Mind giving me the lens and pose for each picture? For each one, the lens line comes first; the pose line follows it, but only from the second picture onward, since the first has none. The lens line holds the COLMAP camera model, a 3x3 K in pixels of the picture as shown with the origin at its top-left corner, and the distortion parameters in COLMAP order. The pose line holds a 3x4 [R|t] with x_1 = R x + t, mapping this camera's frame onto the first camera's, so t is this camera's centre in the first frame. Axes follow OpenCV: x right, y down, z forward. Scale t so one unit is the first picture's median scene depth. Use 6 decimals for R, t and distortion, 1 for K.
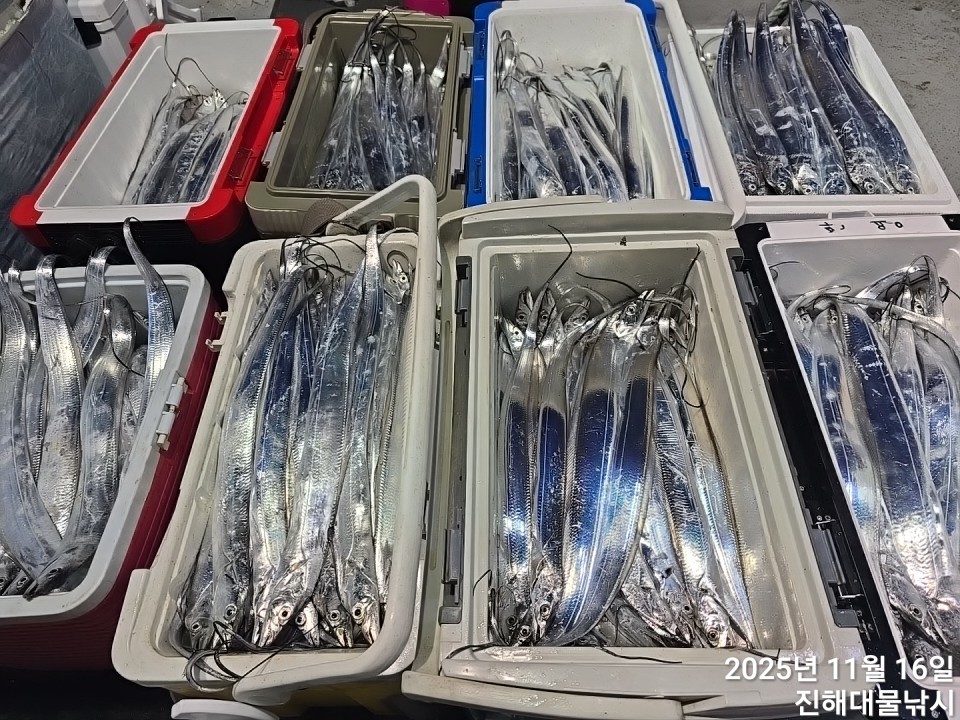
lens RADIAL K [[651.7, 0, 478.9], [0, 651.7, 348.6], [0, 0, 1]] dist [0.066531, -0.062807]
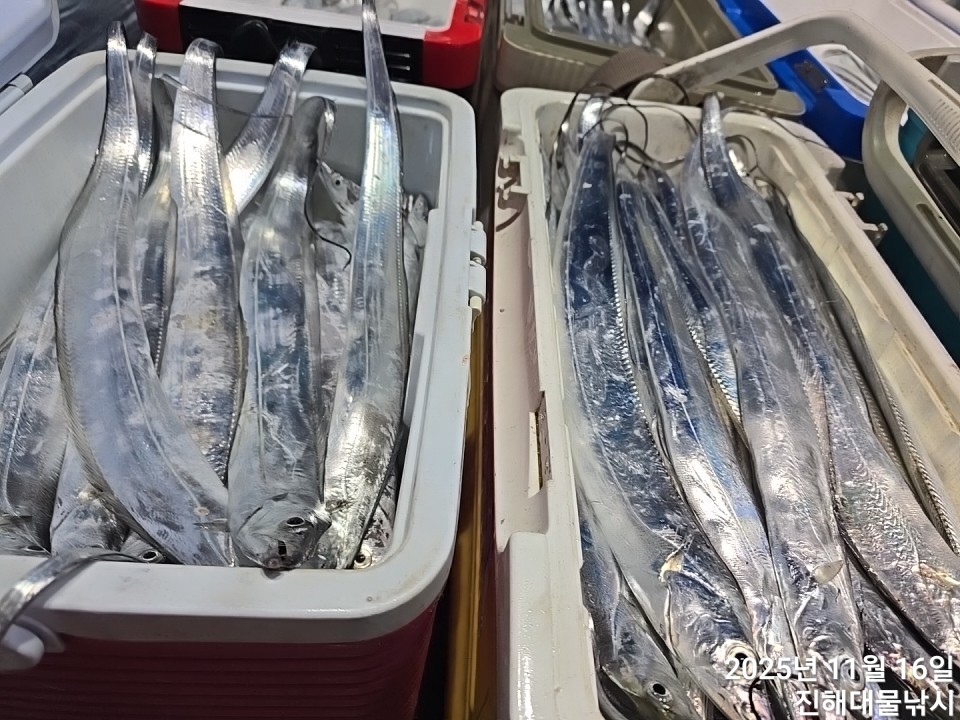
lens RADIAL K [[651.7, 0, 482.8], [0, 651.7, 357.6], [0, 0, 1]] dist [0.066531, -0.062807]
pose [[0.981654, 0.142670, 0.126494, -0.468466], [-0.121509, 0.979345, -0.161616, 0.227747], [-0.146939, 0.143281, 0.978713, 0.445592]]
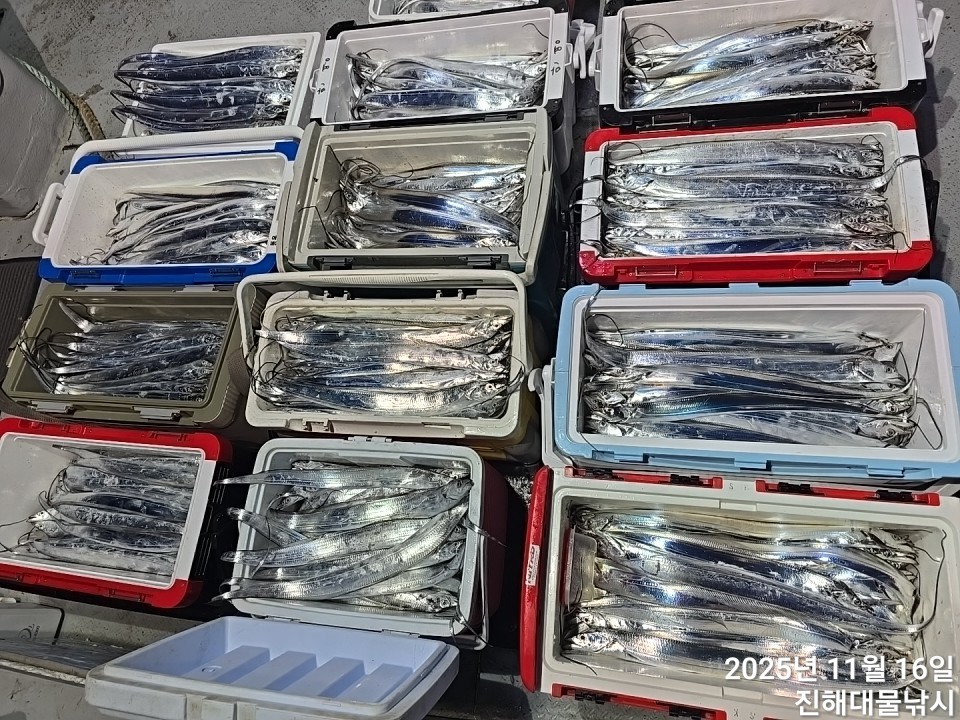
lens RADIAL K [[651.7, 0, 479.4], [0, 651.7, 354.4], [0, 0, 1]] dist [0.066531, -0.062807]
pose [[0.103868, -0.928599, 0.356252, -0.742083], [0.914458, 0.230021, 0.332952, -0.223882], [-0.391124, 0.291194, 0.873057, -0.533865]]
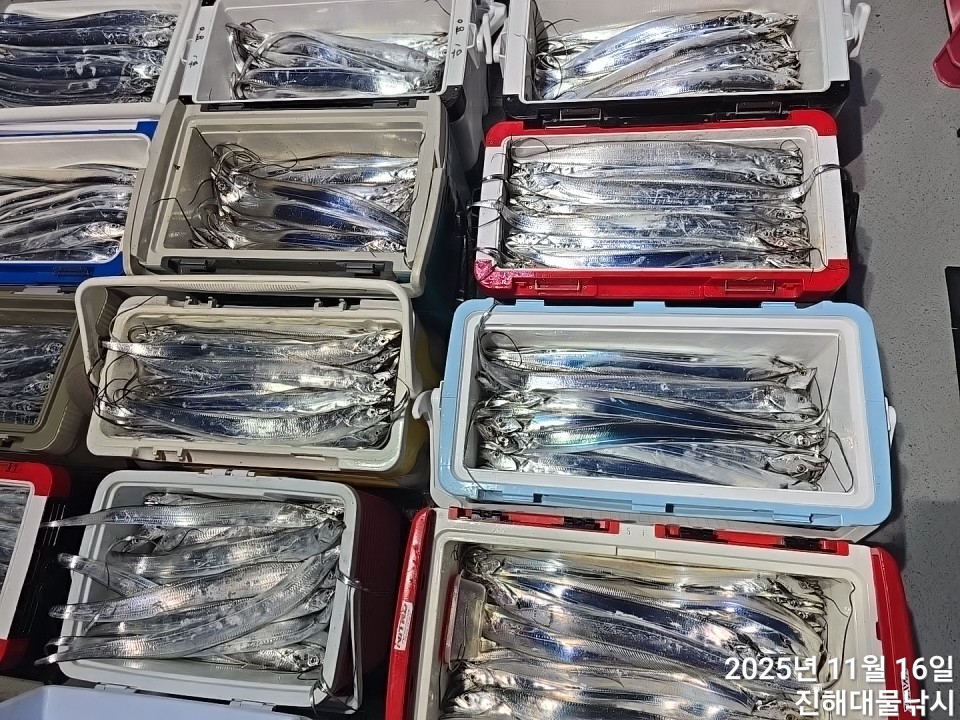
lens RADIAL K [[651.7, 0, 483.5], [0, 651.7, 353.6], [0, 0, 1]] dist [0.066531, -0.062807]
pose [[0.086854, -0.934798, 0.344396, -0.603010], [0.883953, 0.231746, 0.406105, -0.053245], [-0.459438, 0.269159, 0.846446, -0.468098]]
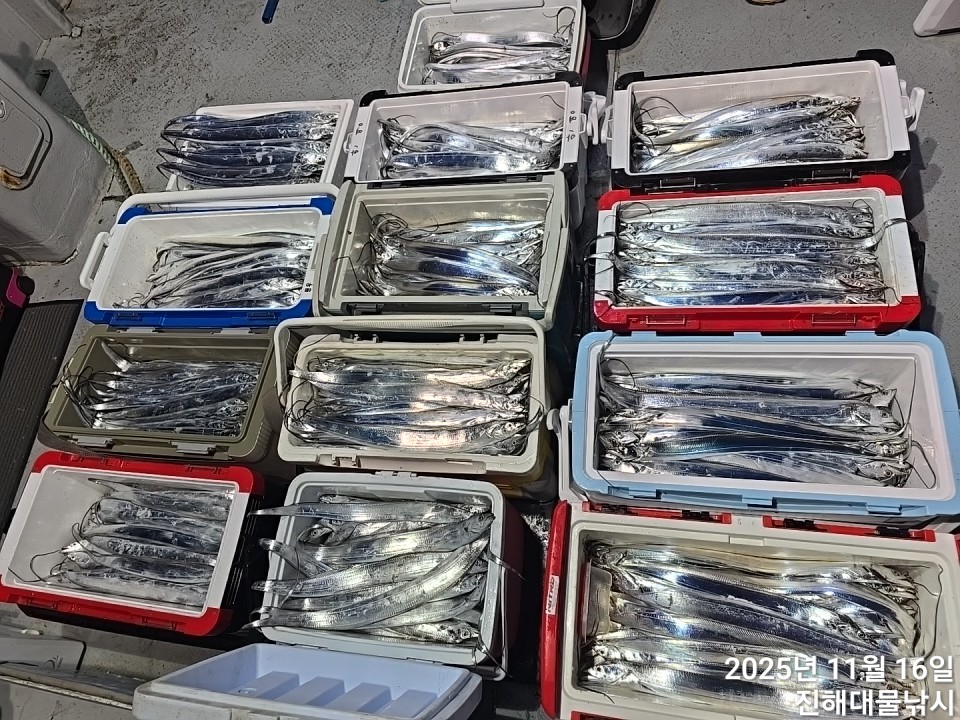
lens RADIAL K [[651.7, 0, 479.1], [0, 651.7, 352.8], [0, 0, 1]] dist [0.066531, -0.062807]
pose [[0.116945, -0.897330, 0.425586, -0.801455], [0.911748, 0.266902, 0.312216, -0.298271], [-0.393751, 0.351515, 0.849351, -0.599270]]
